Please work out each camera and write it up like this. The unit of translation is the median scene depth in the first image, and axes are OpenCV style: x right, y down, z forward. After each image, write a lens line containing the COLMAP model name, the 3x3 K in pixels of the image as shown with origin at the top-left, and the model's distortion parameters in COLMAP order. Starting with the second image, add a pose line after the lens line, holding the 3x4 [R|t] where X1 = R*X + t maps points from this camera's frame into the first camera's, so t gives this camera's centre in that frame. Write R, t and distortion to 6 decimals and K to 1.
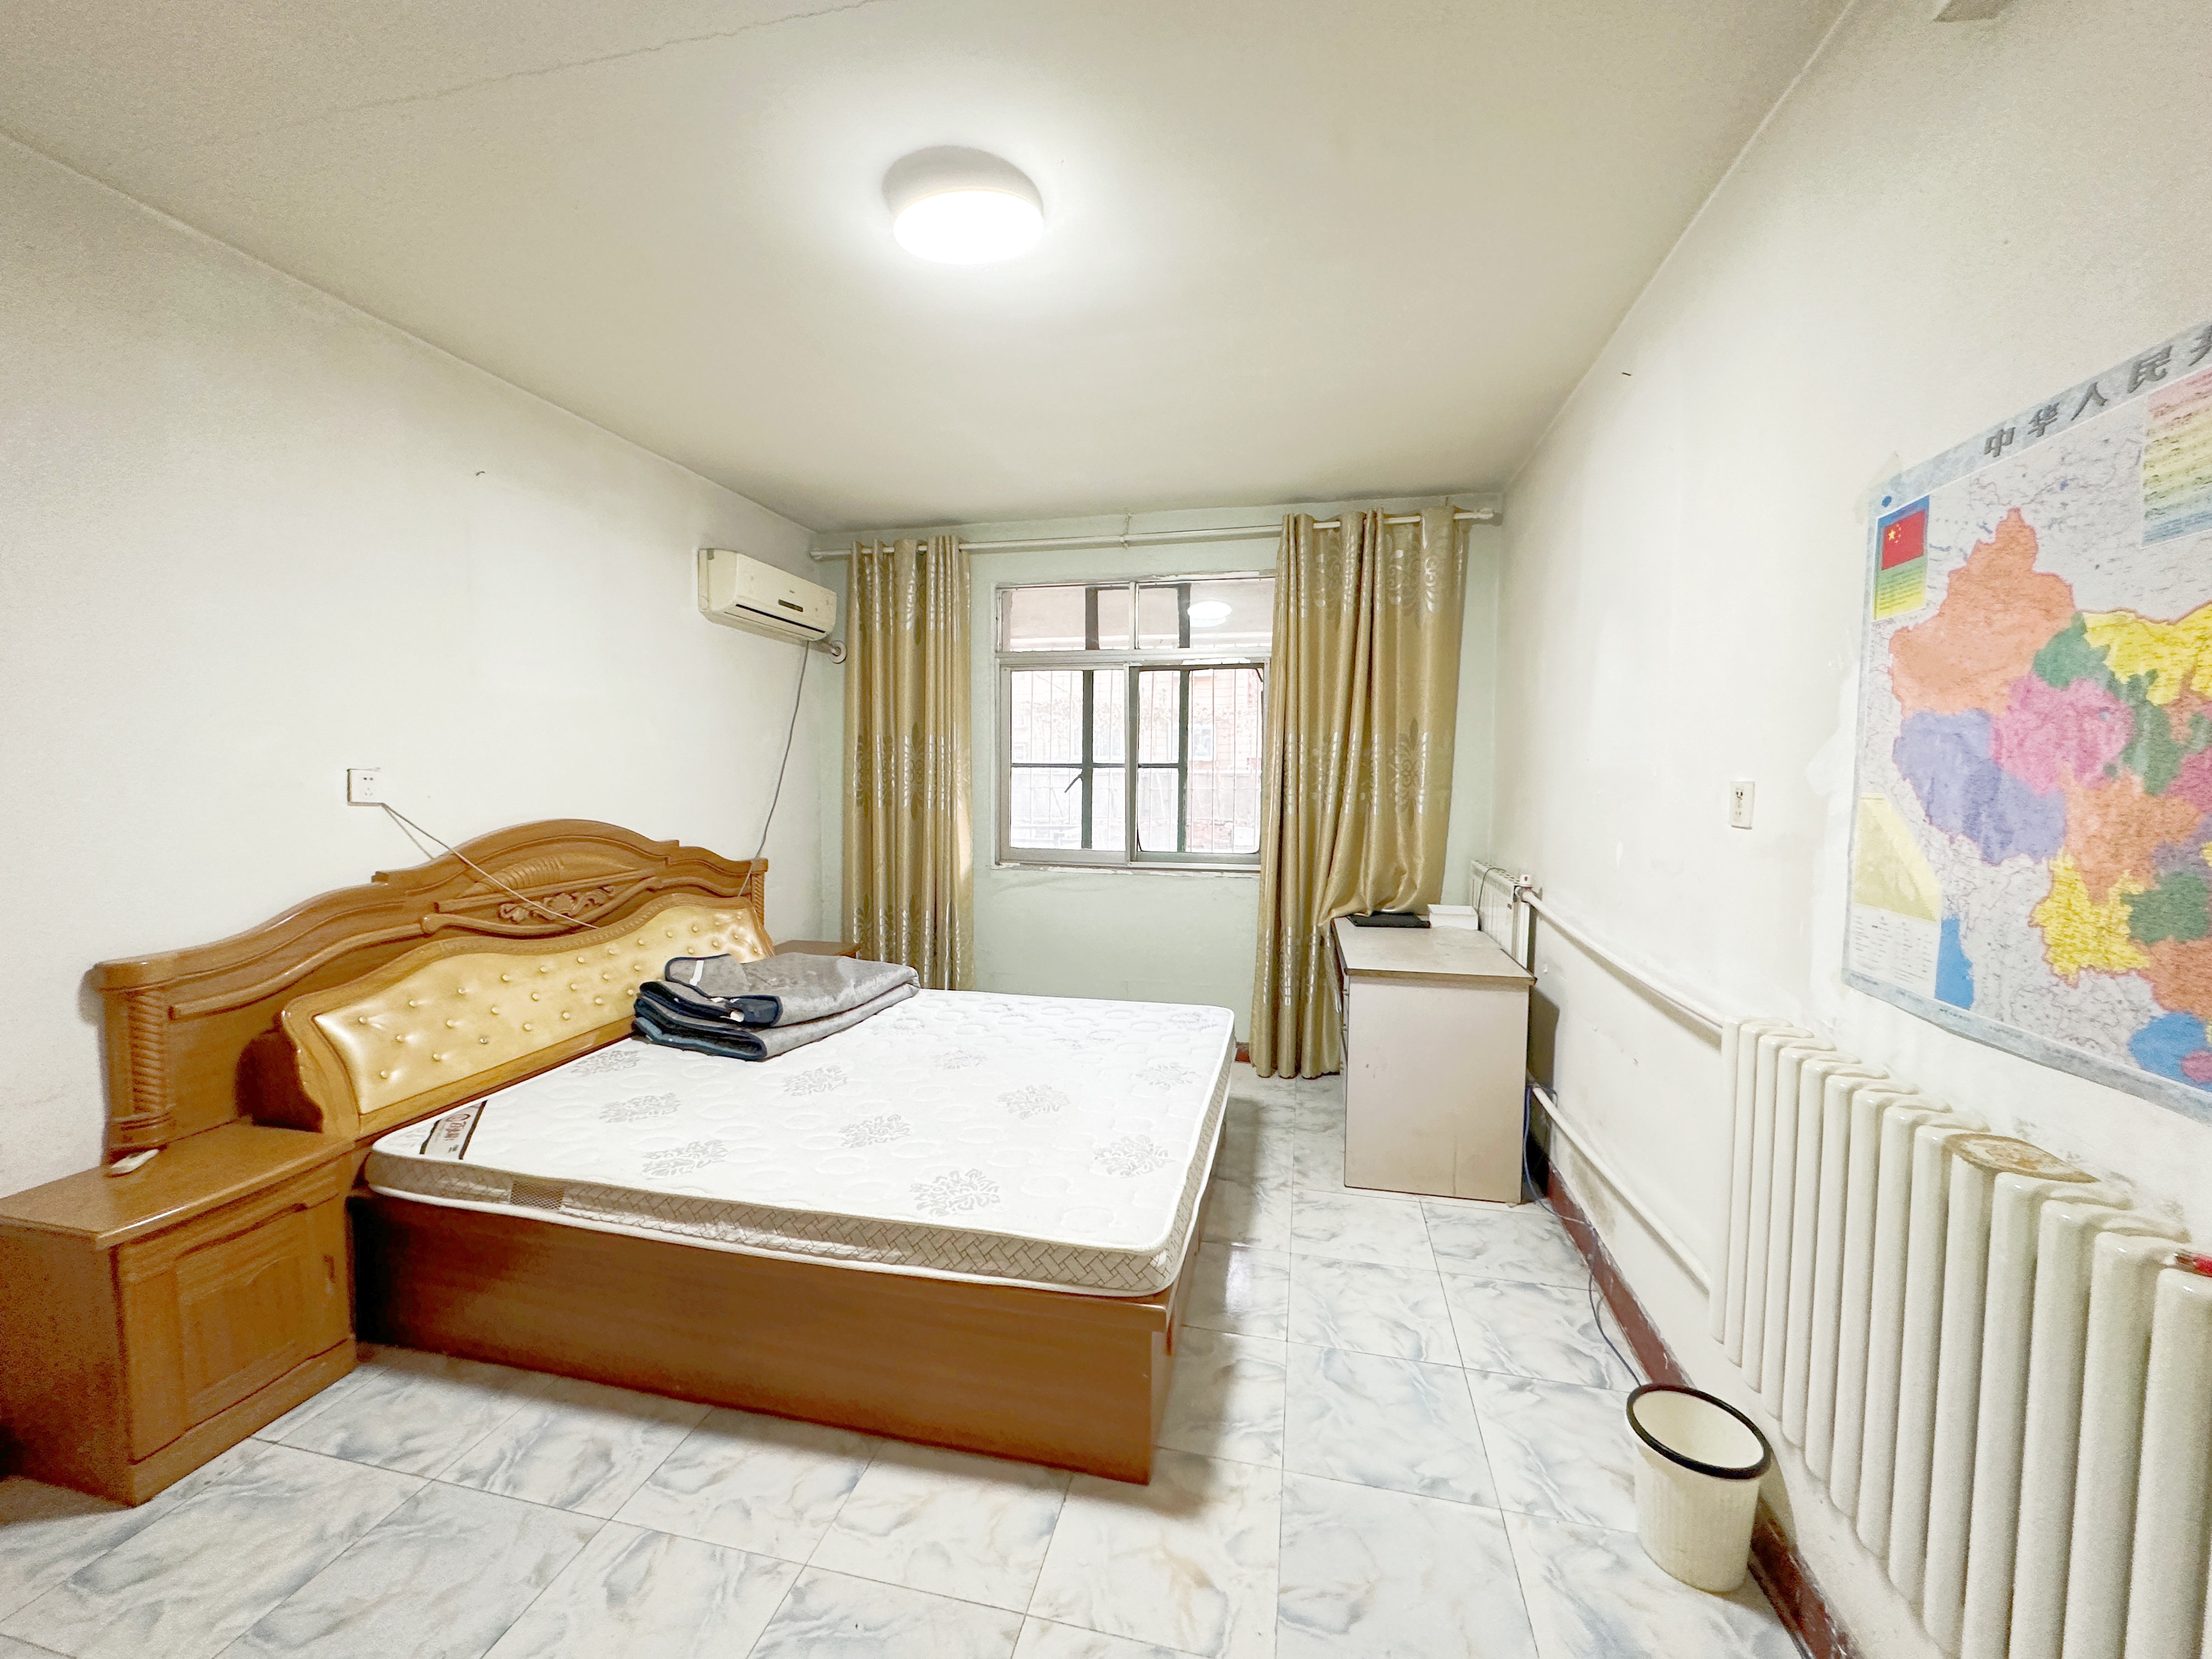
lens RADIAL K [[876.7, 0, 1105.8], [0, 876.7, 823.4], [0, 0, 1]] dist [-0.001938, -0.000244]
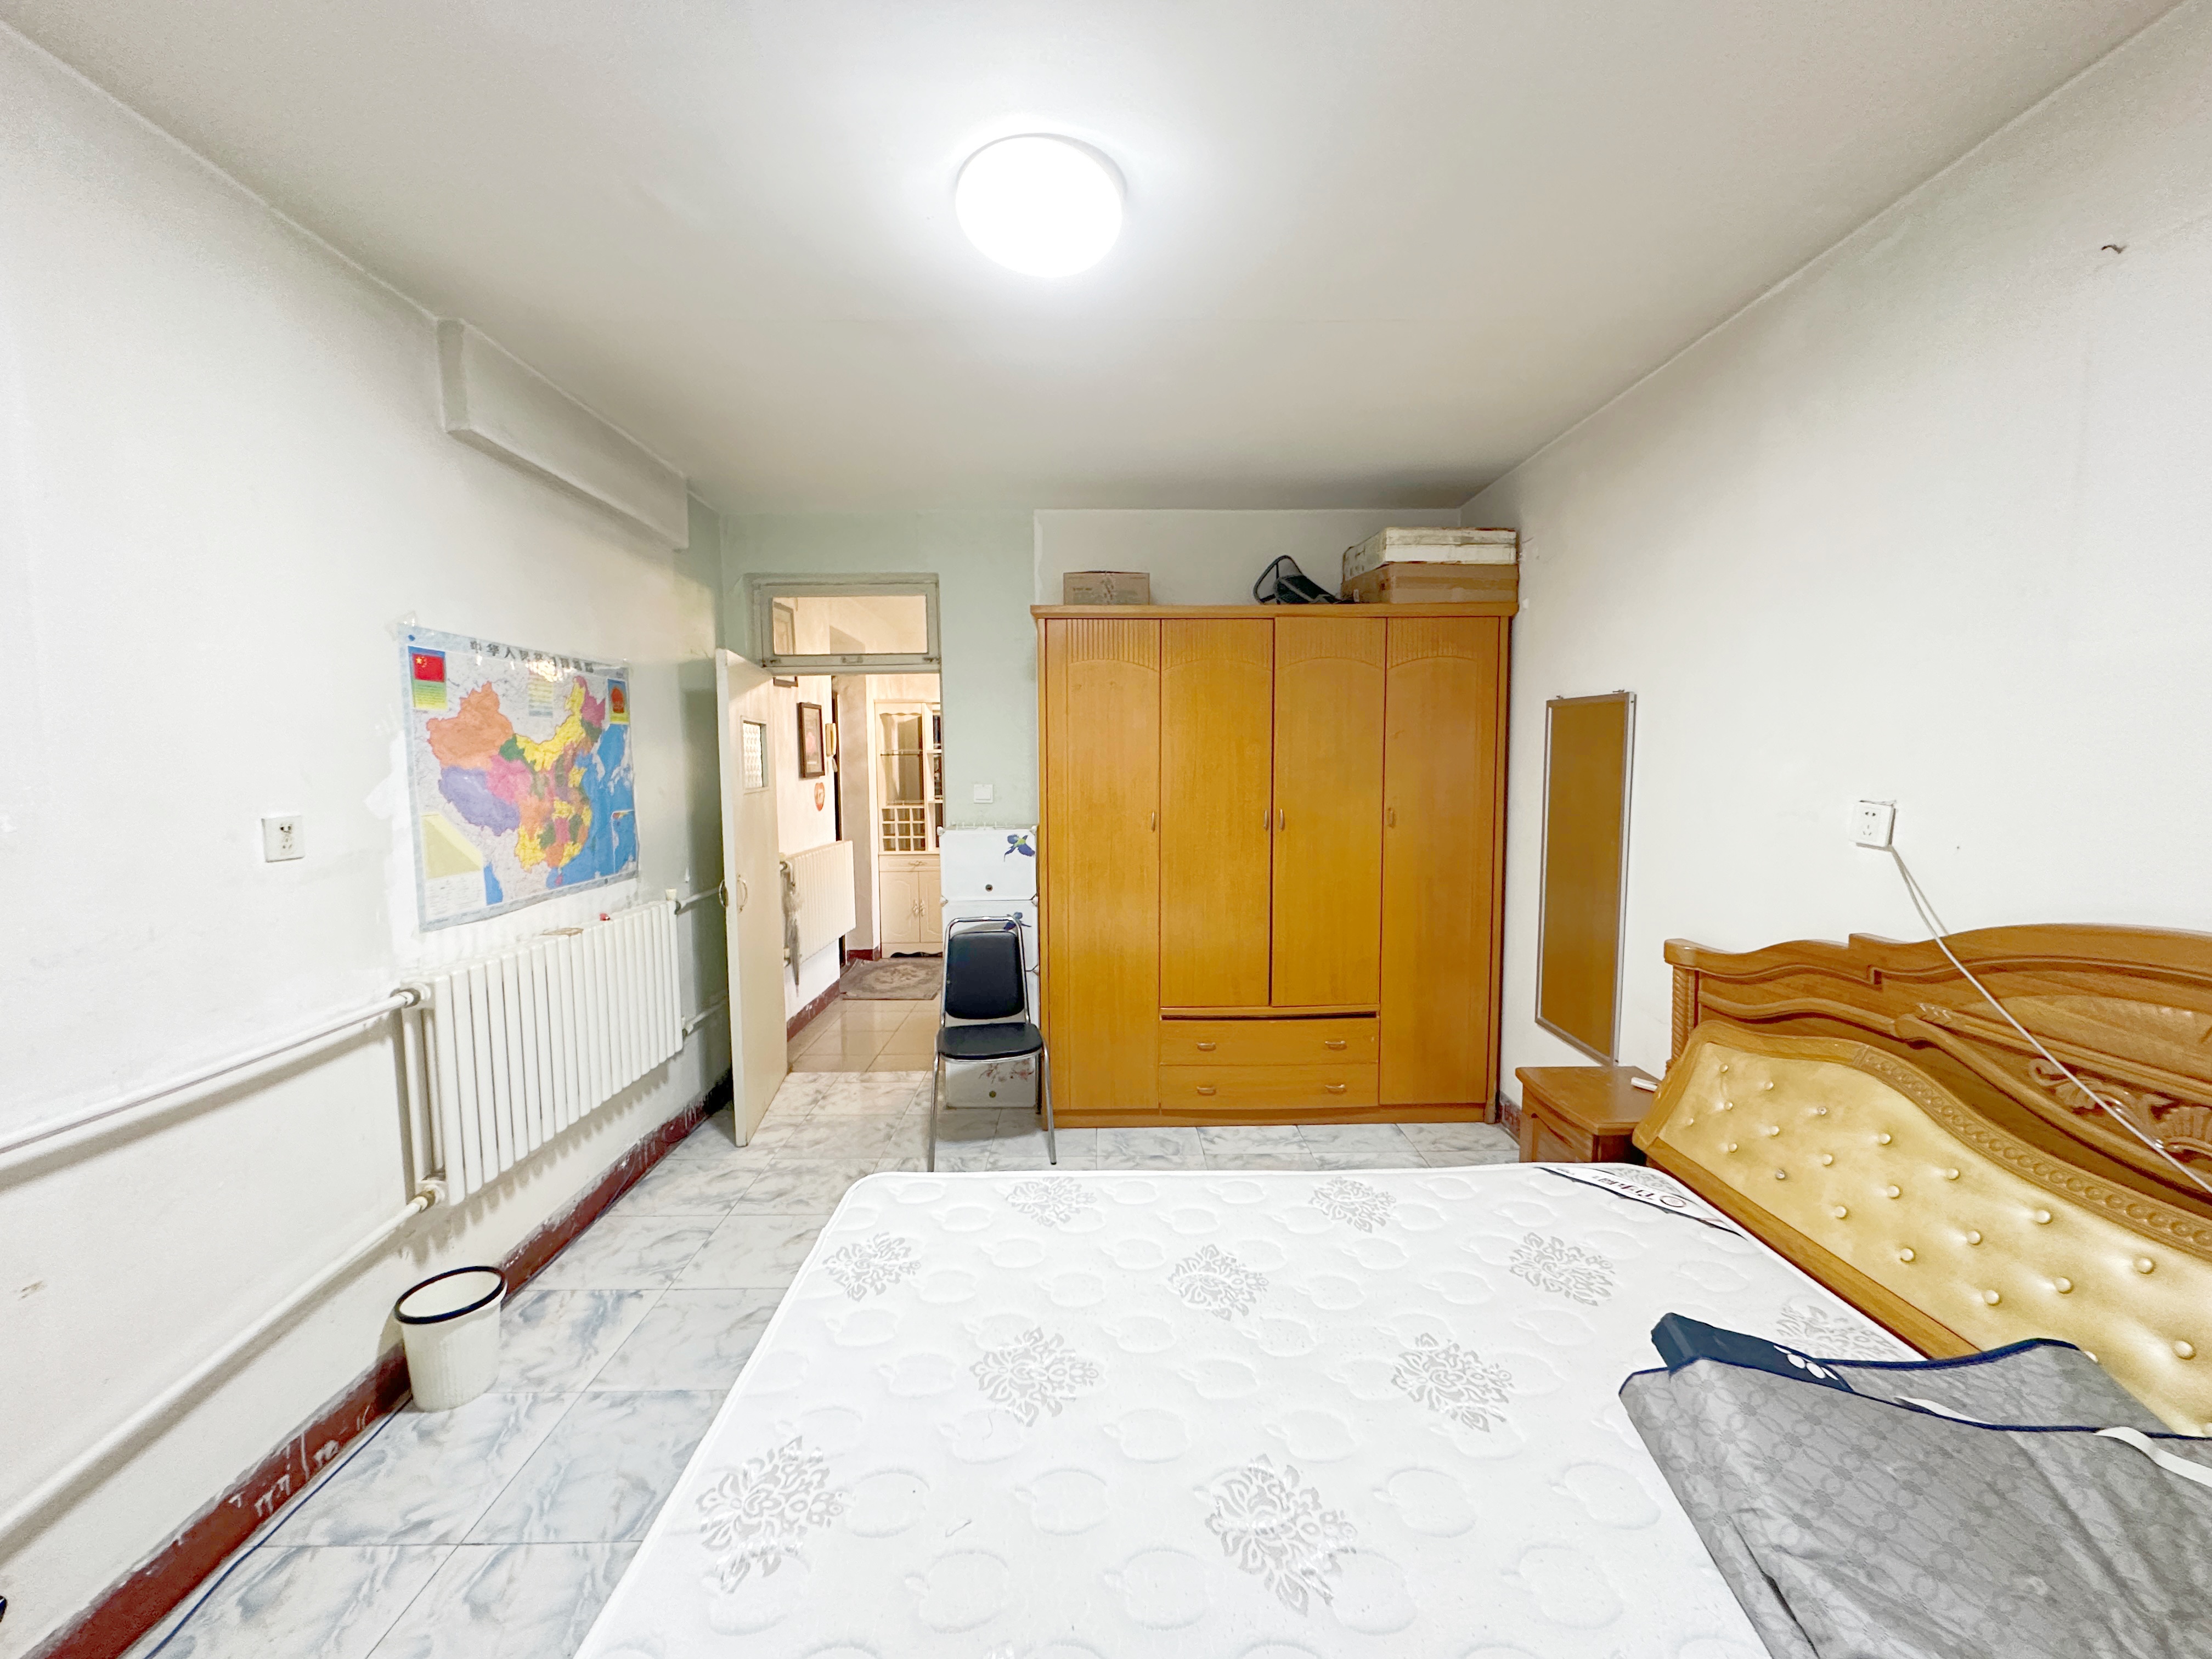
lens RADIAL K [[876.7, 0, 1117.1], [0, 876.7, 833.3], [0, 0, 1]] dist [-0.001938, -0.000244]
pose [[-0.970353, 0.019581, -0.240896, -0.002939], [-0.014519, 0.990190, 0.138969, -0.276416], [0.241254, 0.138347, -0.960550, 3.289048]]
